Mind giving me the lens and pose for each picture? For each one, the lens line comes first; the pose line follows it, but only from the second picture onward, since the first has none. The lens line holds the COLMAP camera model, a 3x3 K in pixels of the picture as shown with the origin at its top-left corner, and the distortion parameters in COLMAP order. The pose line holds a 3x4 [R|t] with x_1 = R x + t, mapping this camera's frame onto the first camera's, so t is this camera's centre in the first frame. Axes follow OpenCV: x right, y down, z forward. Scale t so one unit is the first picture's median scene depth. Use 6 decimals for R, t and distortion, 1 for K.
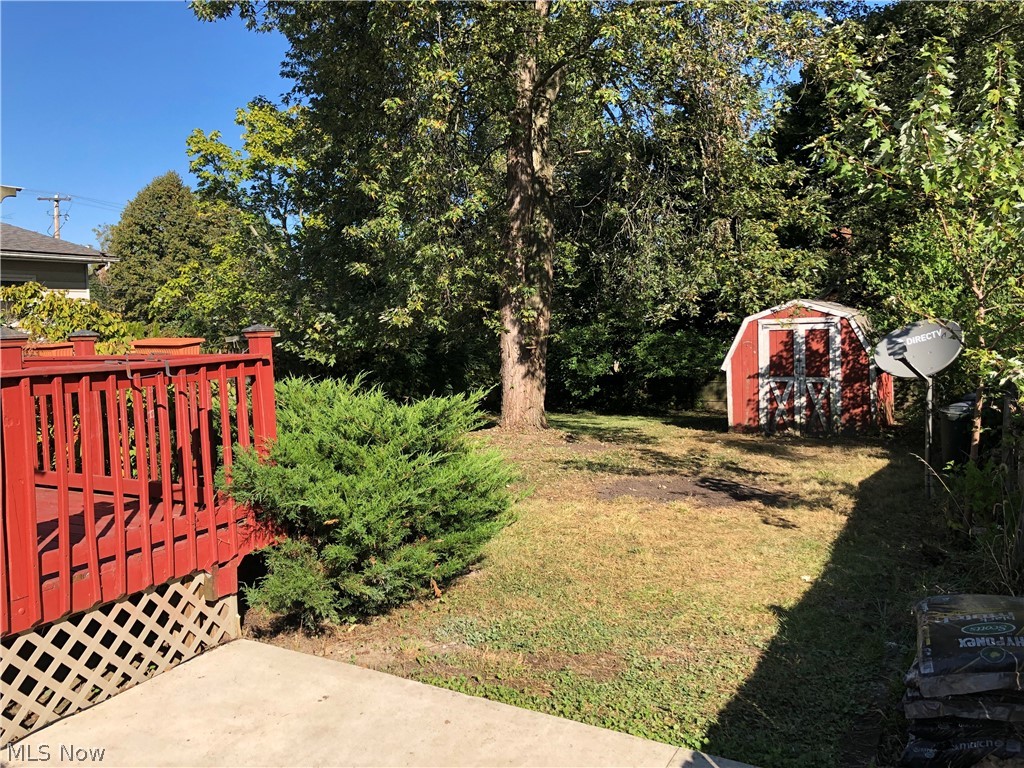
lens RADIAL K [[849.7, 0, 509.0], [0, 849.7, 386.5], [0, 0, 1]] dist [0.034133, -0.037194]
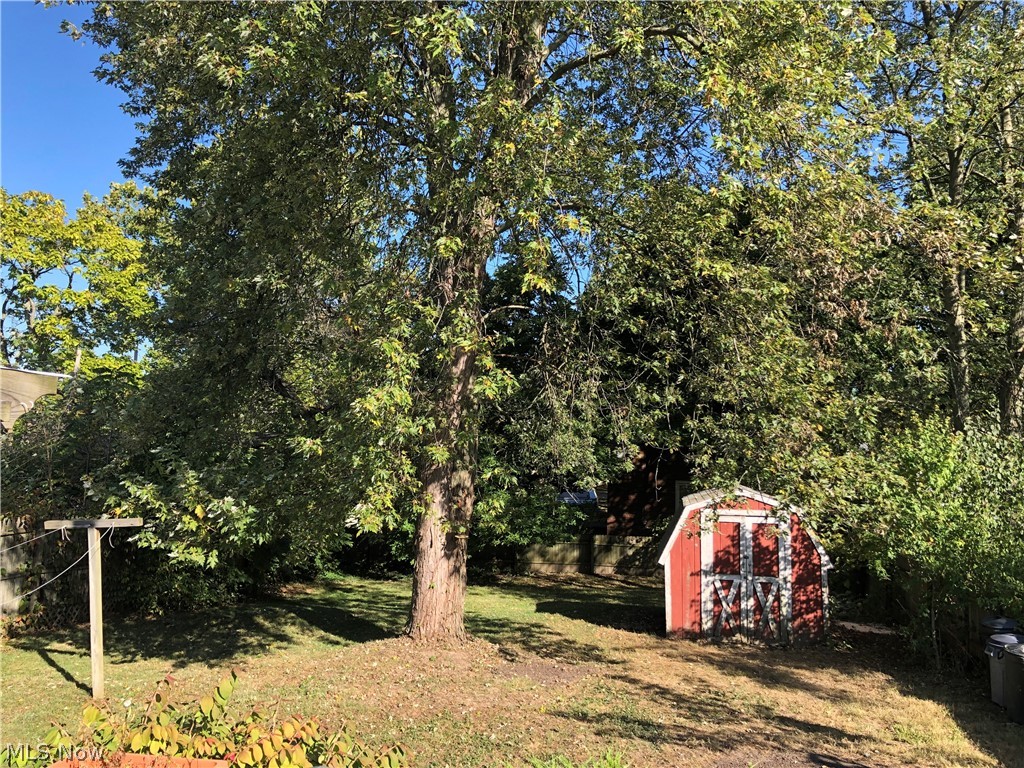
lens RADIAL K [[849.7, 0, 508.4], [0, 849.7, 381.7], [0, 0, 1]] dist [0.034133, -0.037194]
pose [[0.931486, 0.075260, 0.355908, -0.233703], [-0.021504, 0.988046, -0.152652, -0.071205], [-0.363142, 0.134540, 0.921969, 0.227725]]
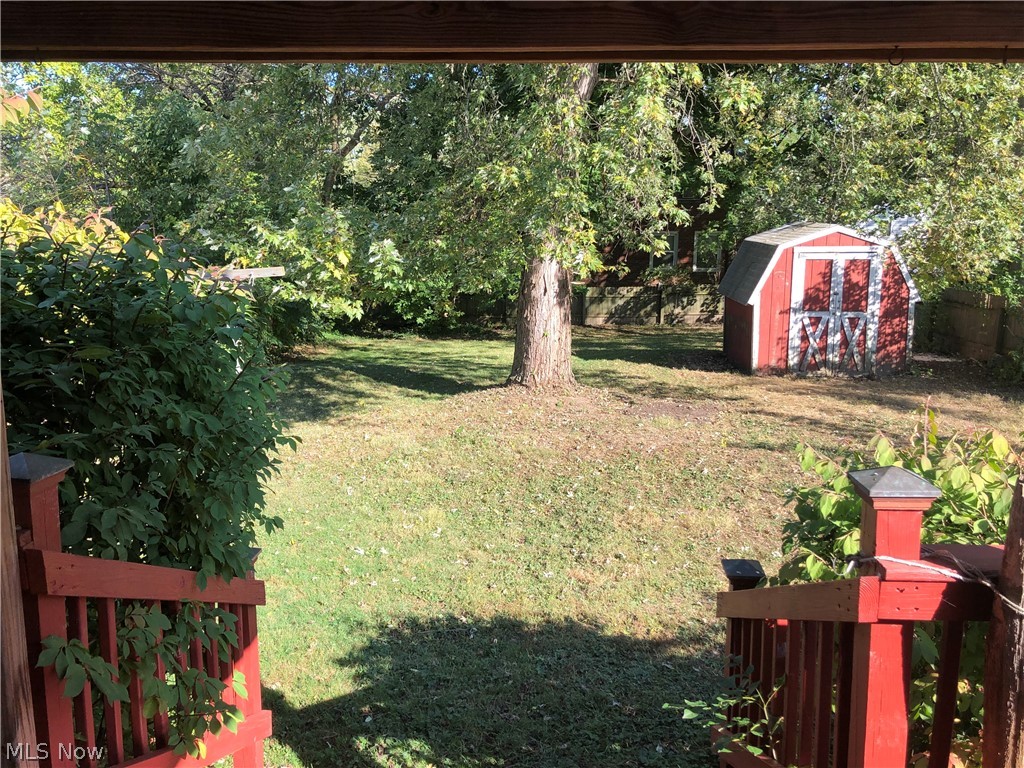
lens RADIAL K [[849.7, 0, 509.9], [0, 849.7, 376.7], [0, 0, 1]] dist [0.034133, -0.037194]
pose [[0.880487, -0.065838, 0.469476, -0.397157], [0.011143, 0.992910, 0.118343, -0.054117], [-0.473939, -0.098968, 0.874978, 0.359864]]
